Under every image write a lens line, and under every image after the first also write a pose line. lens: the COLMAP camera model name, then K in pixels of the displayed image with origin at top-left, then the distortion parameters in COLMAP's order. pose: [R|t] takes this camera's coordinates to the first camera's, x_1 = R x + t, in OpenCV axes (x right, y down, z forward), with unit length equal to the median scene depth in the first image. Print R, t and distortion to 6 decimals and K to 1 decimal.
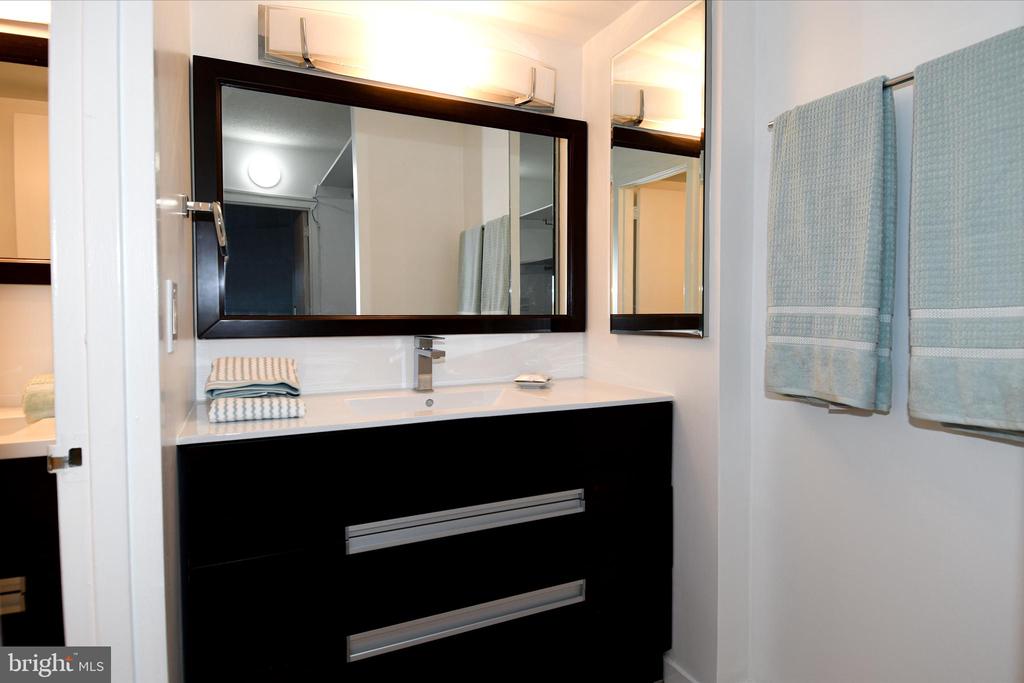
lens RADIAL K [[557.8, 0, 509.7], [0, 557.8, 329.6], [0, 0, 1]] dist [0.003879, -0.000612]
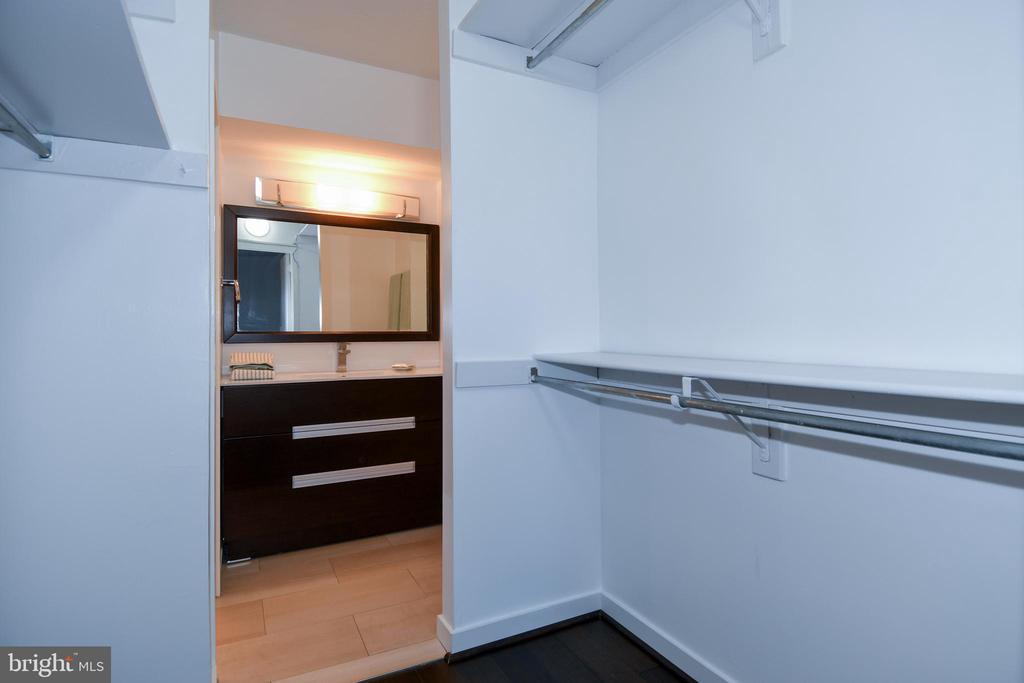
lens RADIAL K [[535.6, 0, 510.5], [0, 535.6, 325.3], [0, 0, 1]] dist [0.000062, -0.000207]
pose [[0.999430, 0.000814, 0.033748, 0.392916], [0.000422, 0.999330, -0.036597, 0.021485], [-0.033756, 0.036590, 0.998760, -0.921524]]
